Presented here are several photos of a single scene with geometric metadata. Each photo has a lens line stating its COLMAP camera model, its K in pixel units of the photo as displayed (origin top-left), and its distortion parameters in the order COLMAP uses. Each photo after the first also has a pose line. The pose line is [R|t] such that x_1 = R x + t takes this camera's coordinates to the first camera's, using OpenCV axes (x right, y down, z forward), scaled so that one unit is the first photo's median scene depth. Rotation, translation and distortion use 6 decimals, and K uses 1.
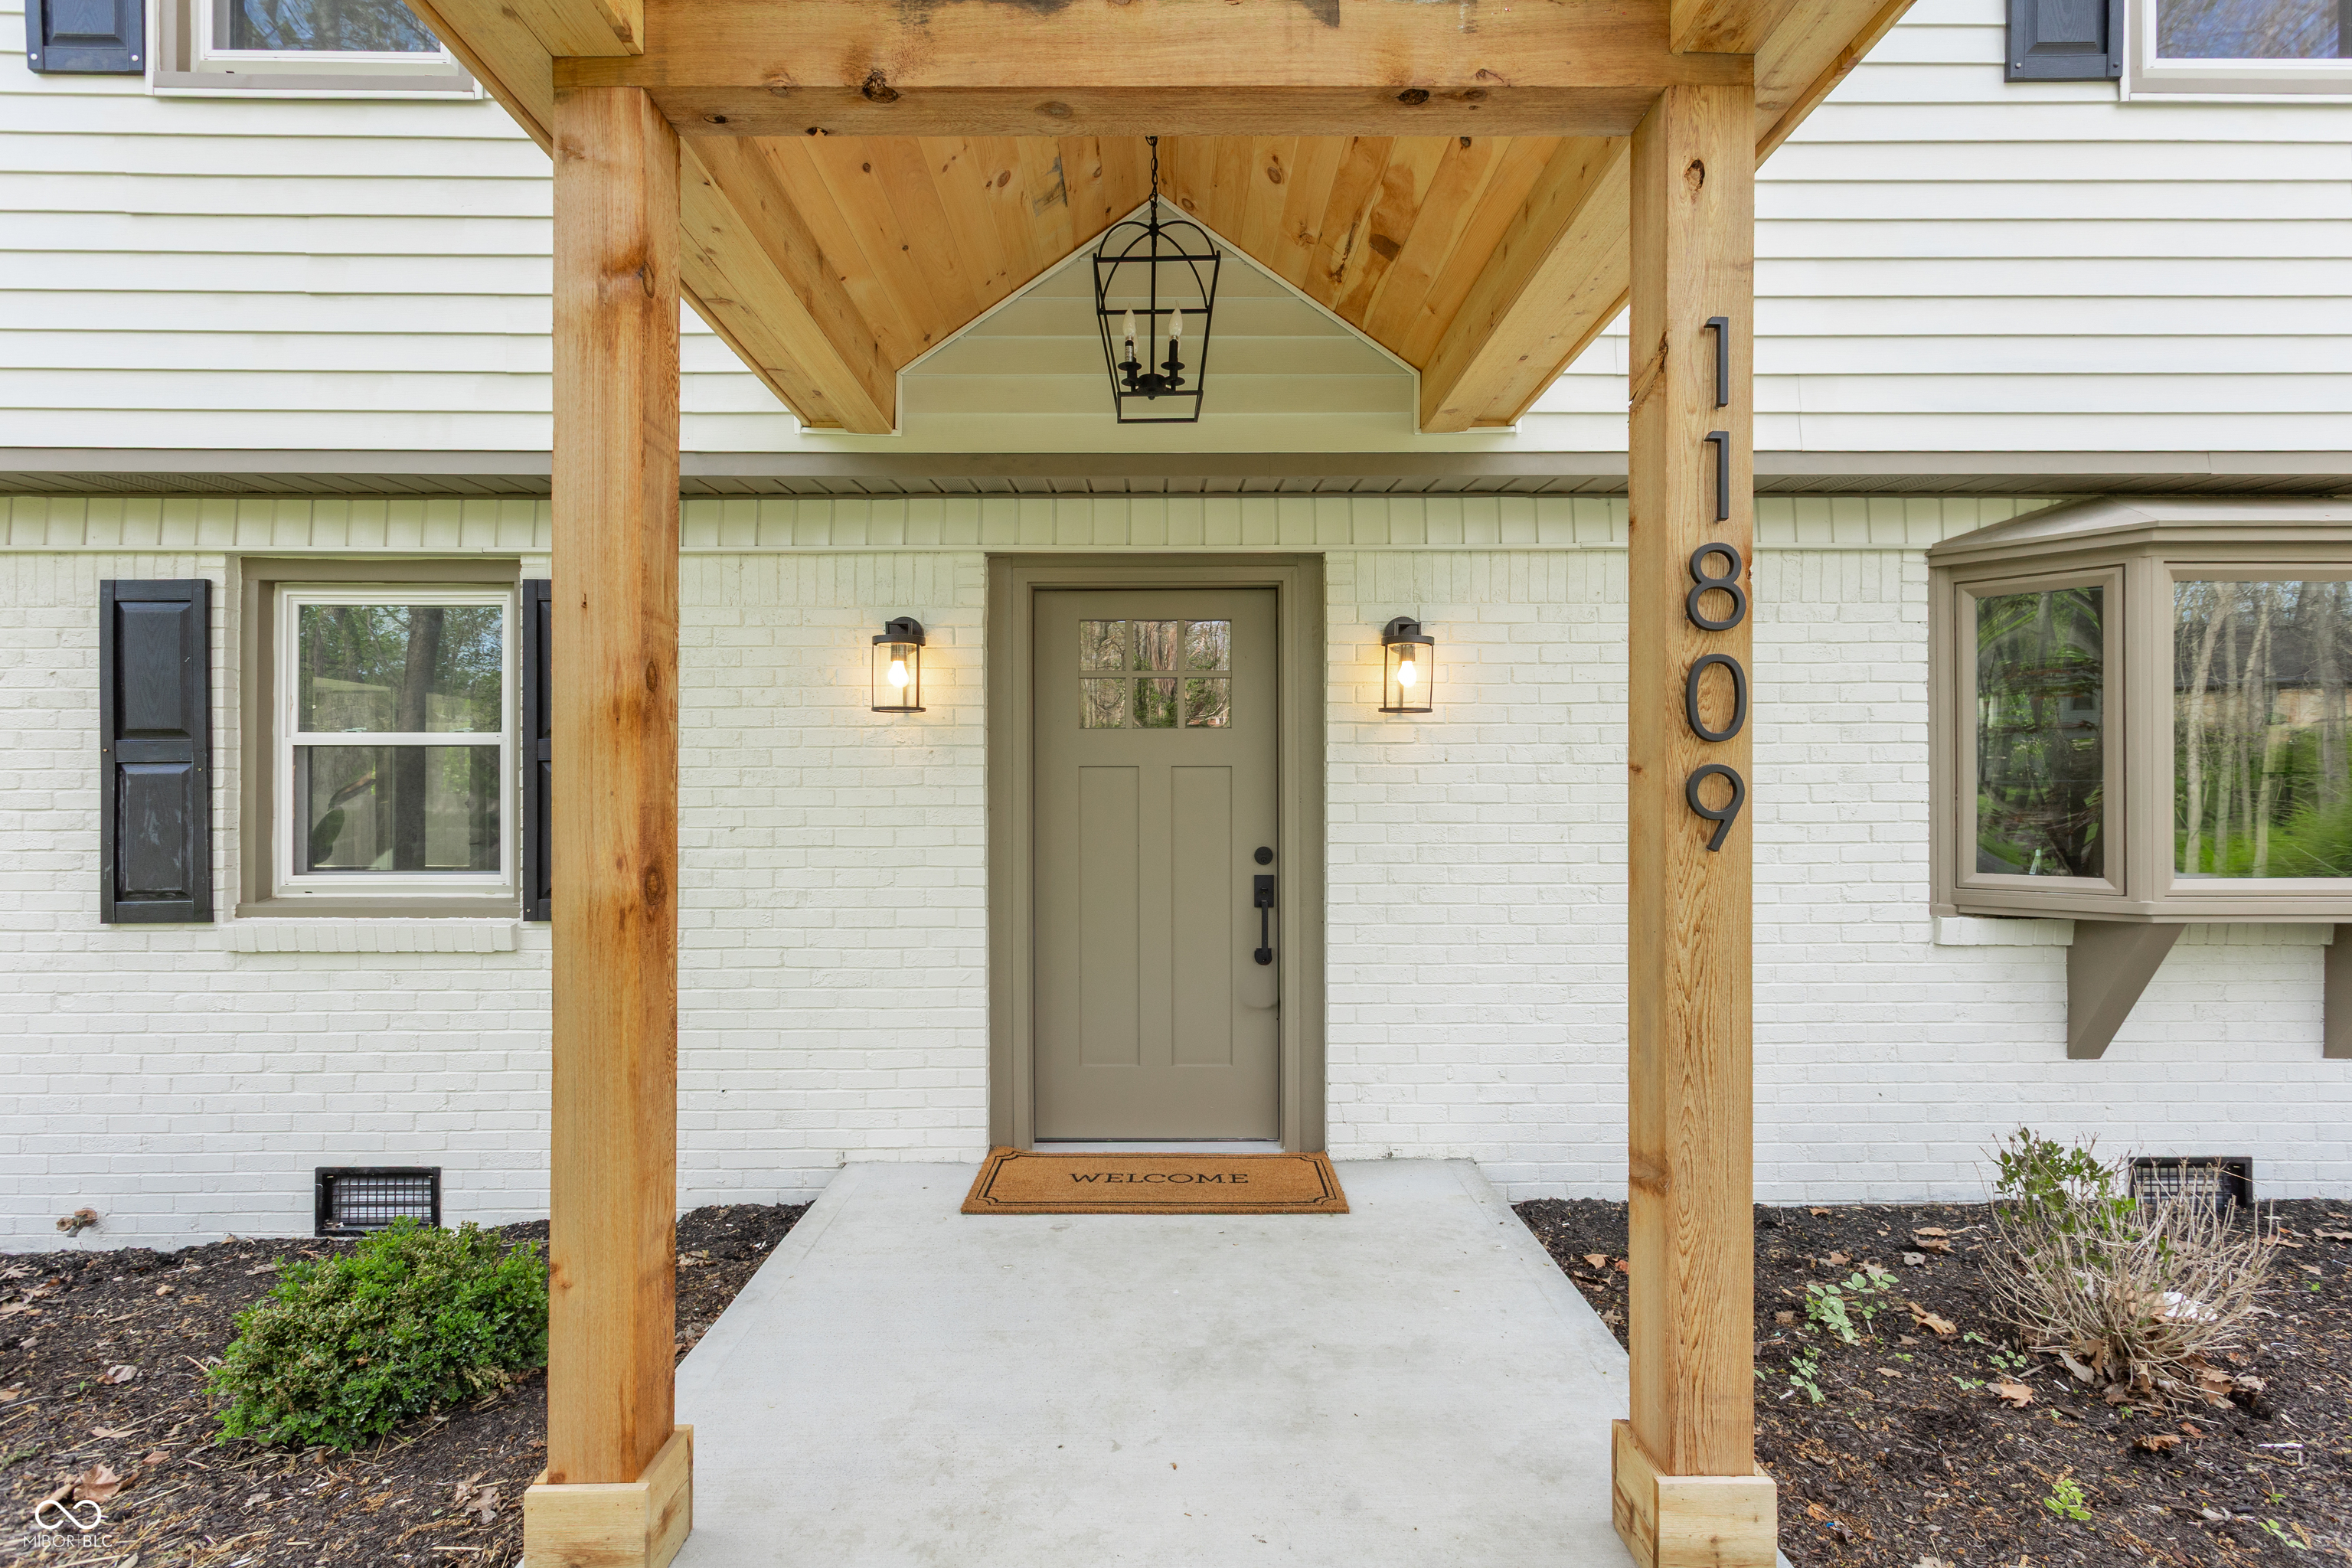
lens RADIAL K [[1127.6, 0, 1178.2], [0, 1127.6, 777.2], [0, 0, 1]] dist [-0.005159, 0.000913]
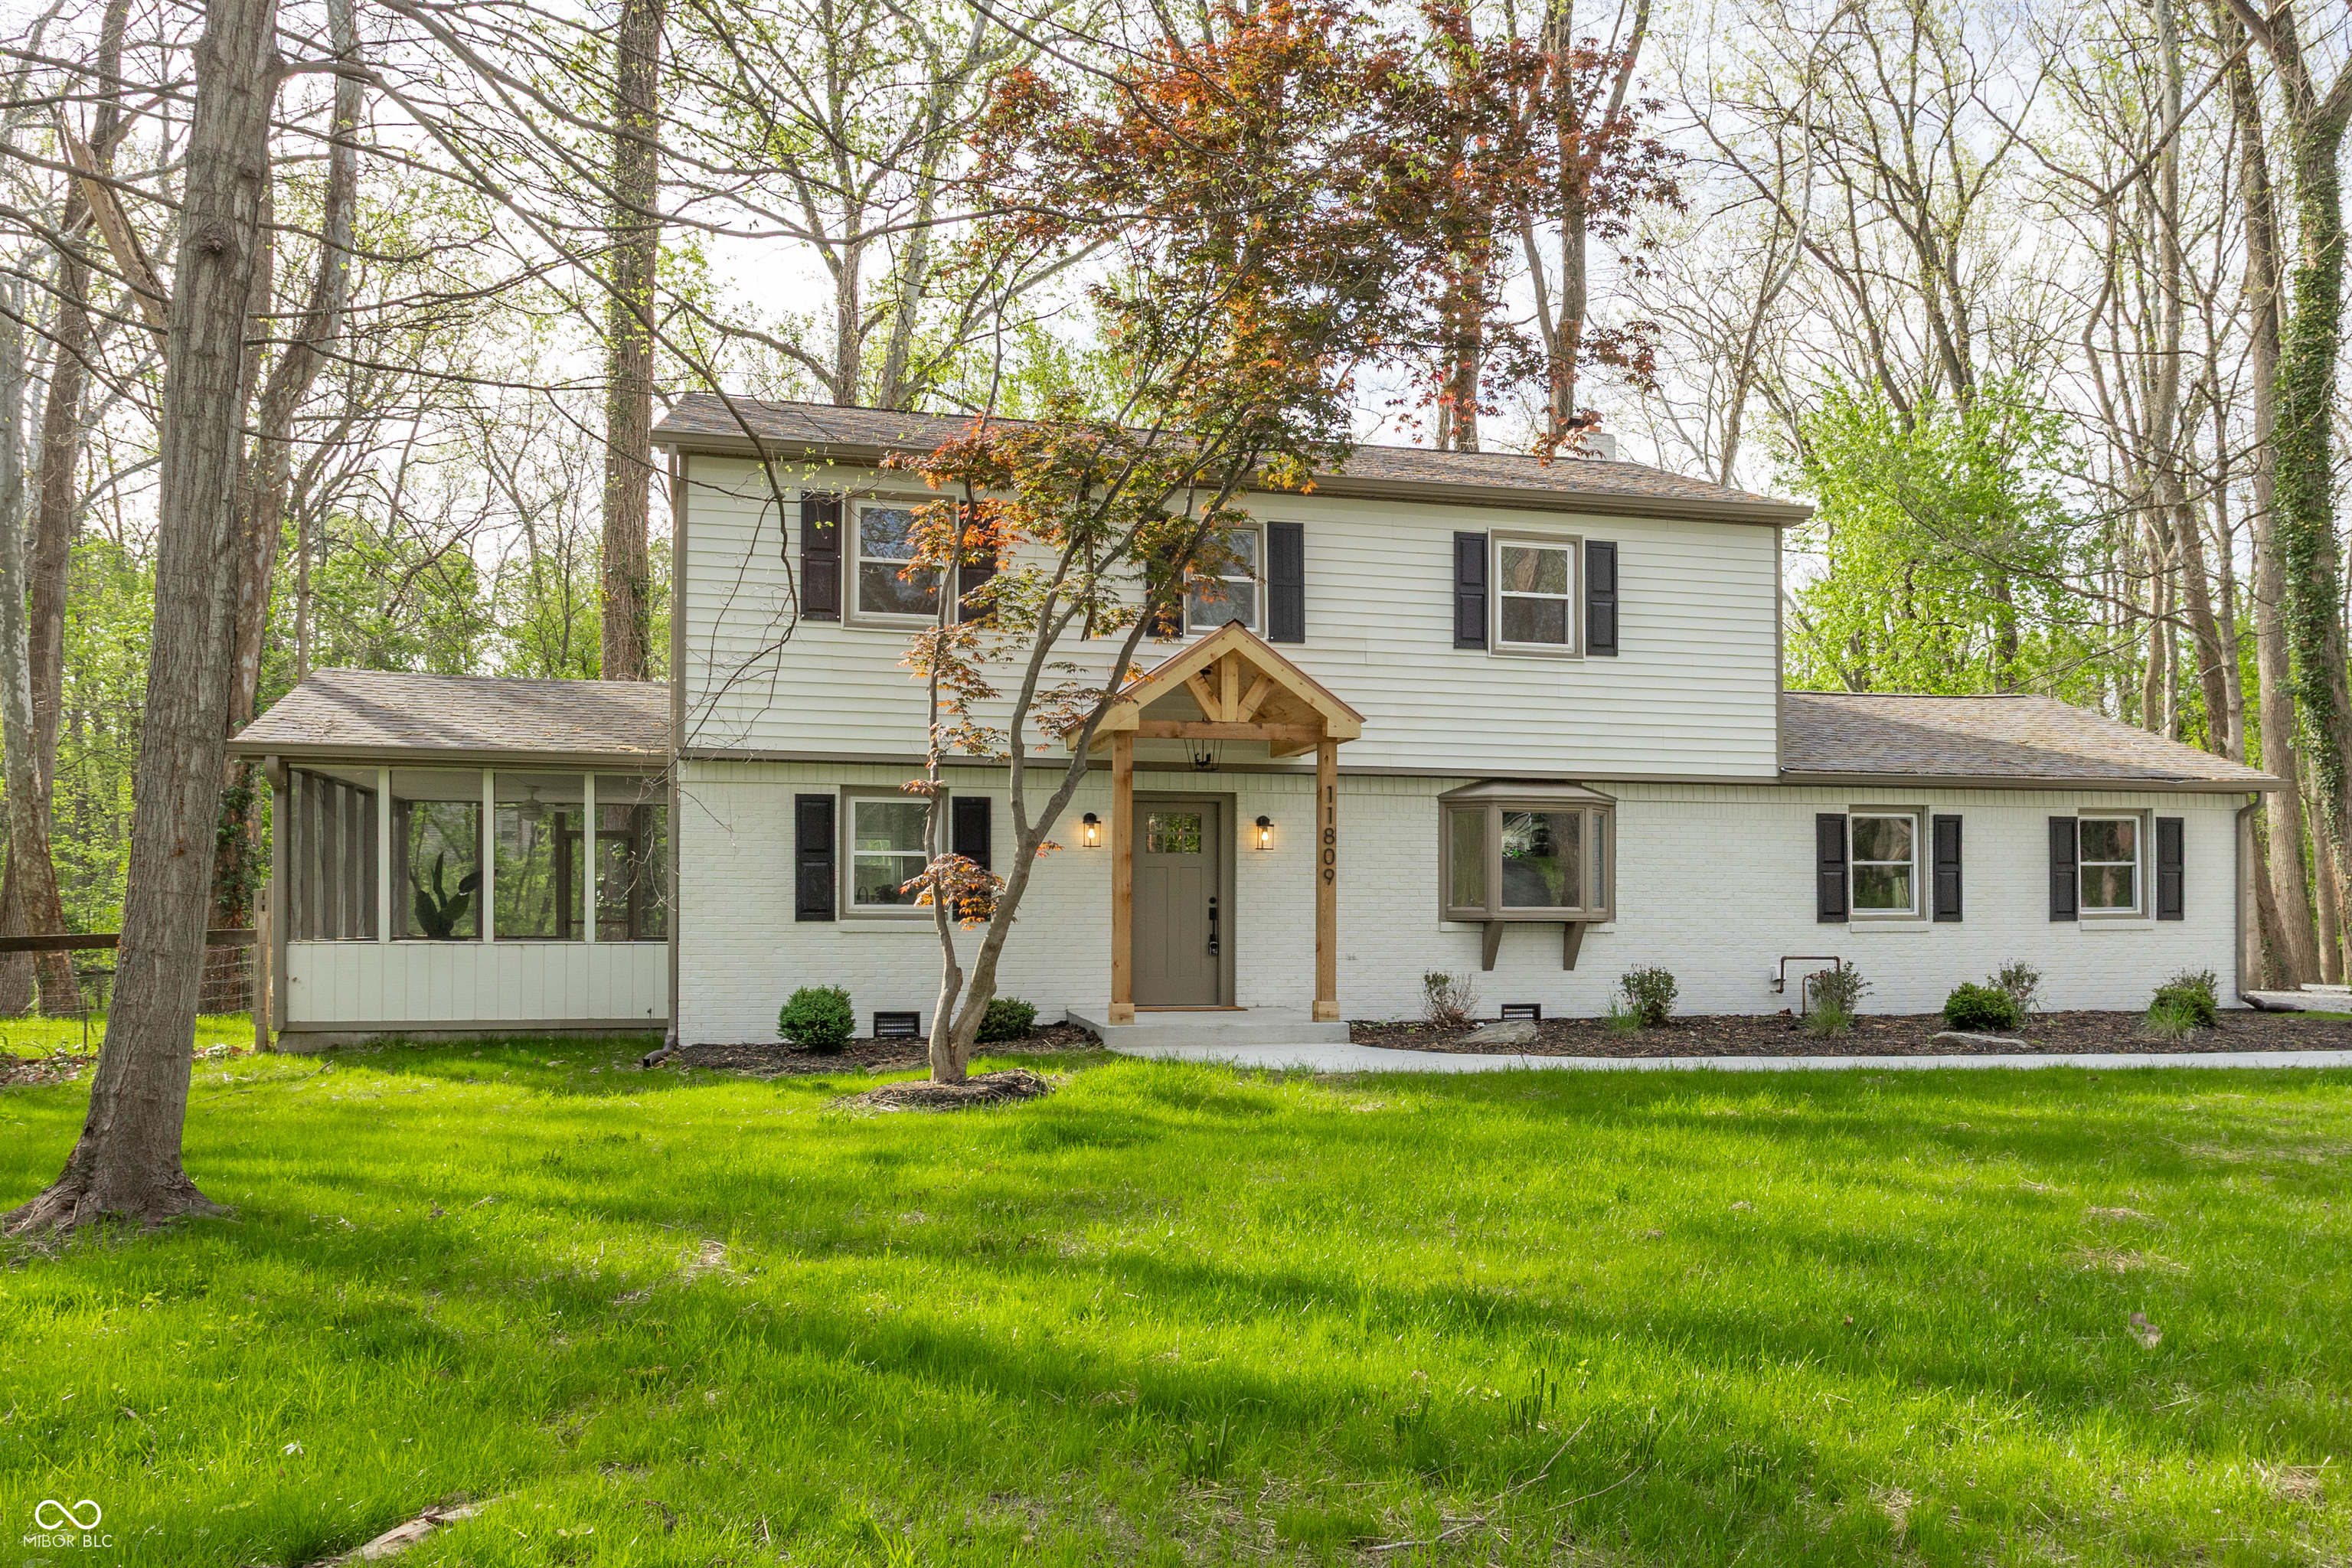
lens RADIAL K [[1725.7, 0, 1192.6], [0, 1725.7, 832.2], [0, 0, 1]] dist [-0.007883, -0.003490]
pose [[0.976369, 0.014928, 0.215593, -0.914687], [-0.010336, 0.999695, -0.022411, -0.001210], [-0.215862, 0.019653, 0.976226, -3.217268]]
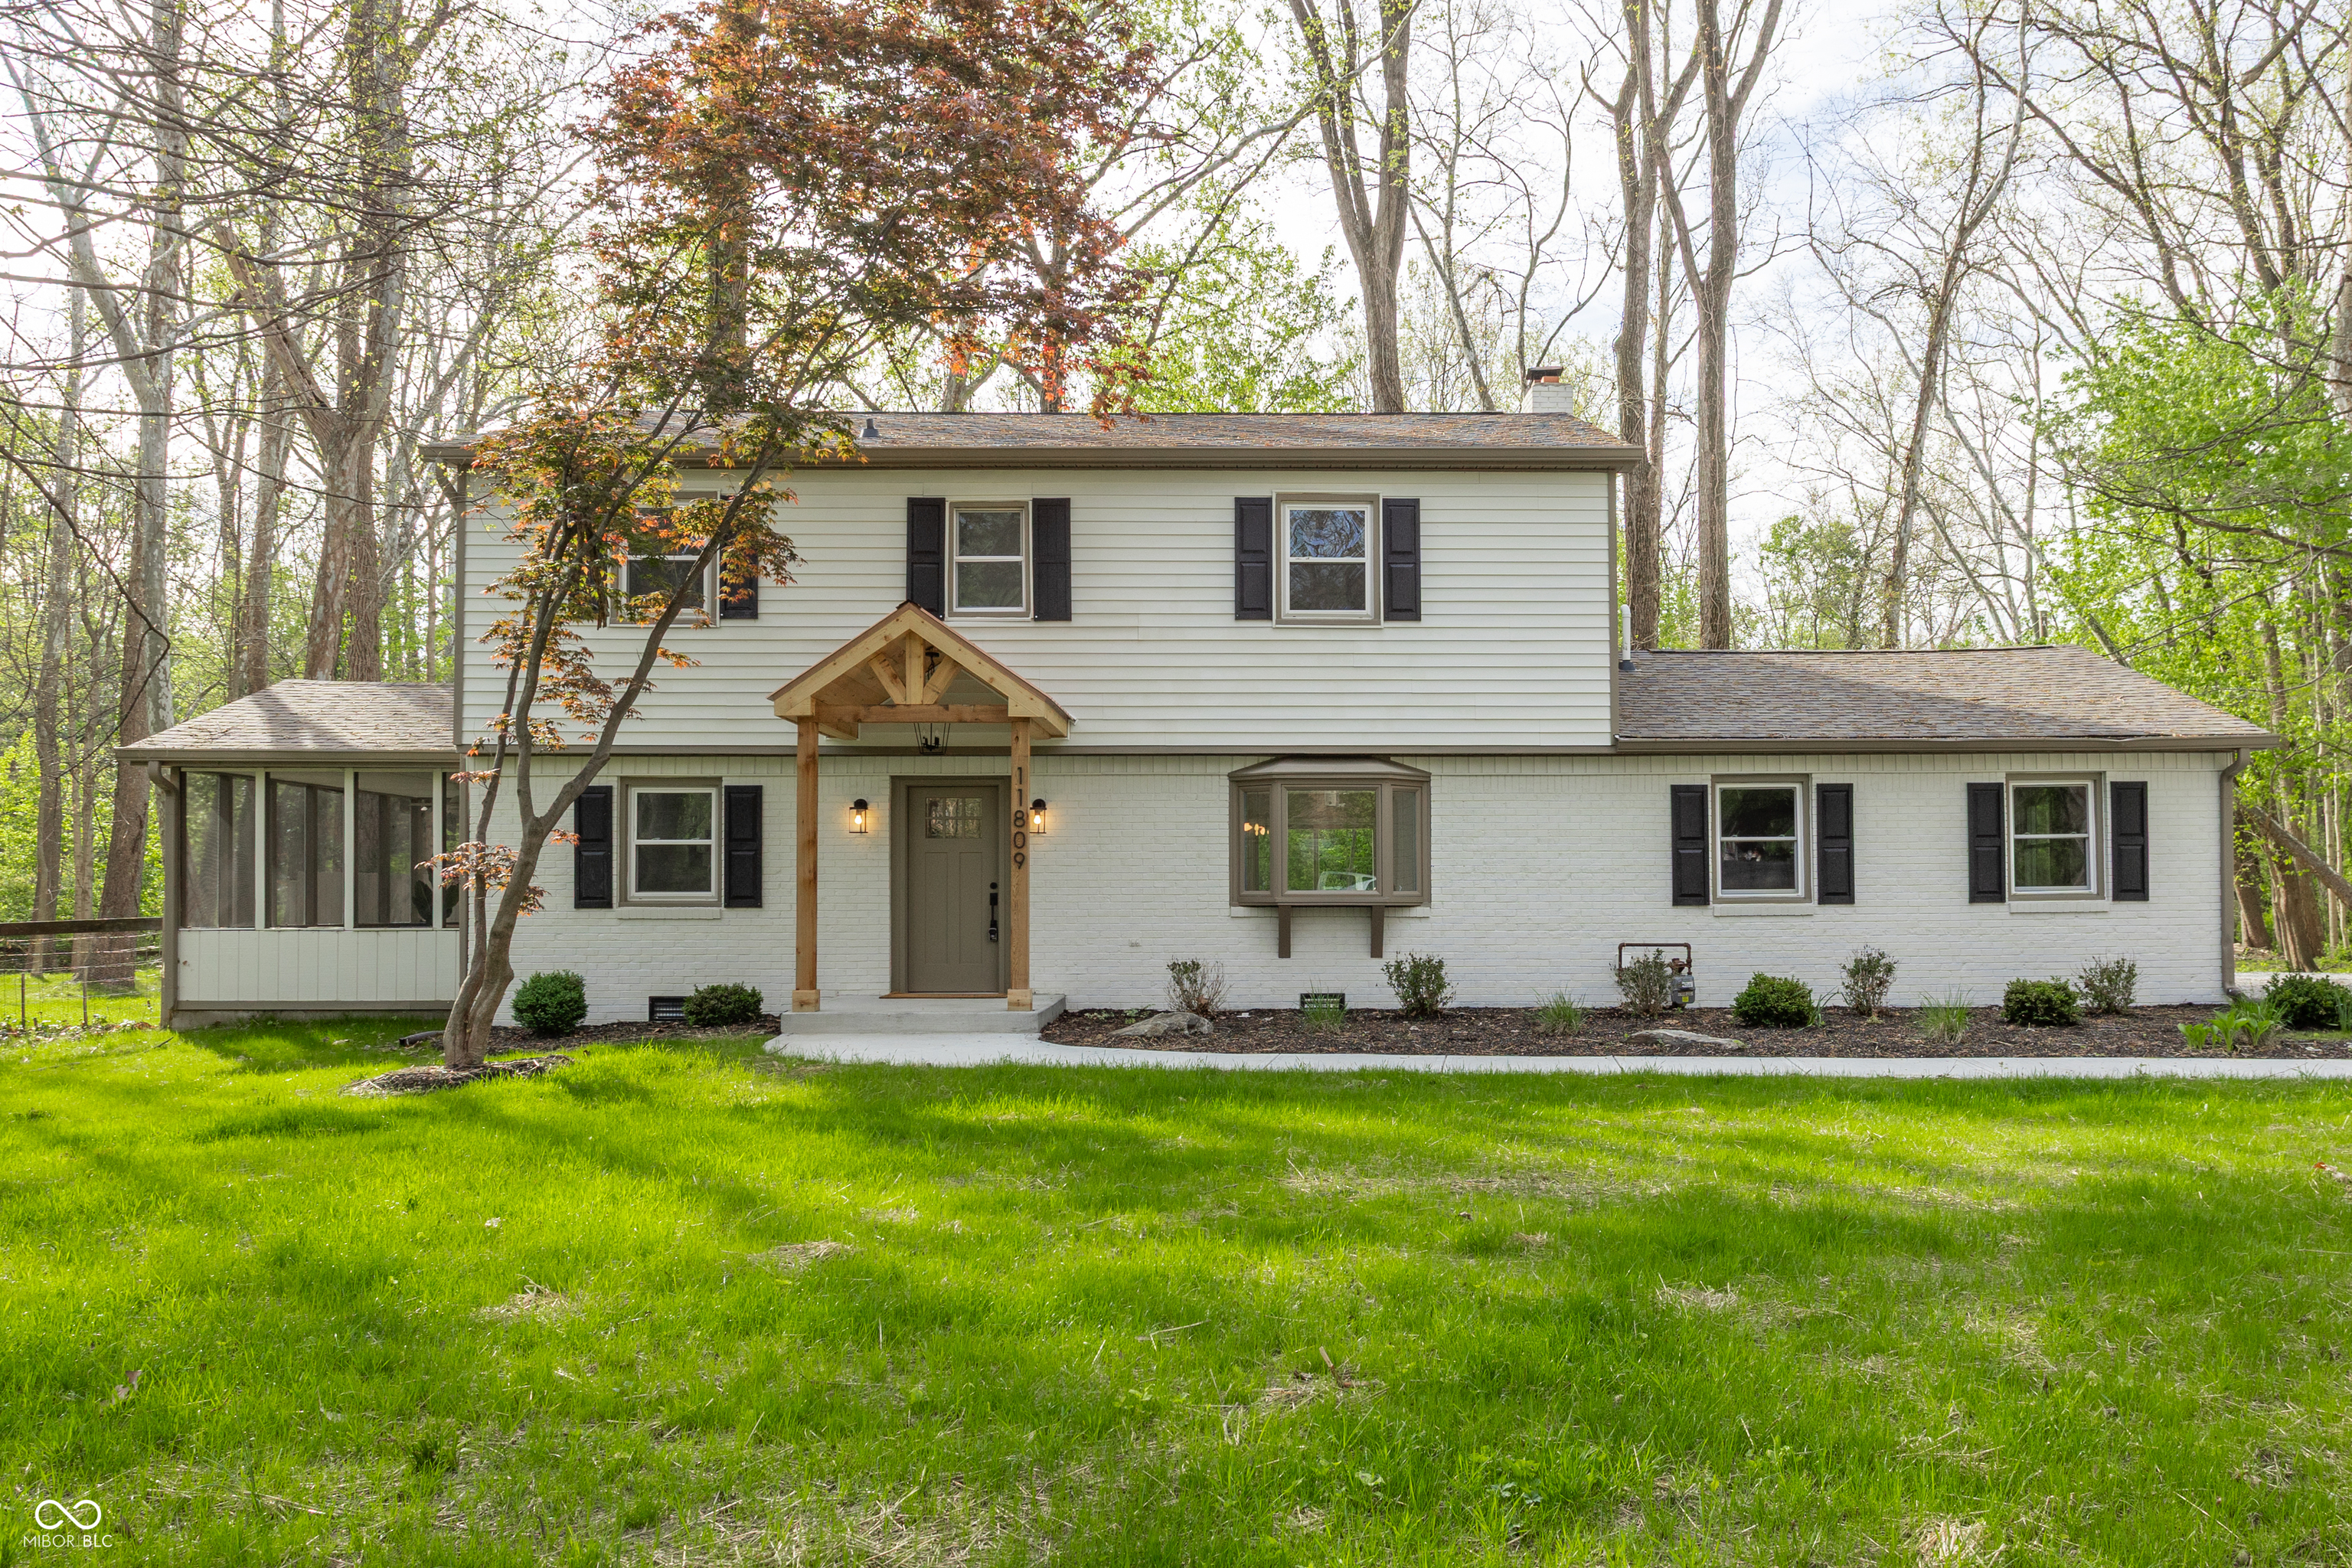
lens RADIAL K [[1699.7, 0, 1187.8], [0, 1699.7, 799.5], [0, 0, 1]] dist [-0.014484, 0.017209]
pose [[0.999979, -0.000427, -0.006451, 0.592581], [0.000219, 0.999485, -0.032089, -0.005680], [0.006462, 0.032087, 0.999464, -3.193450]]
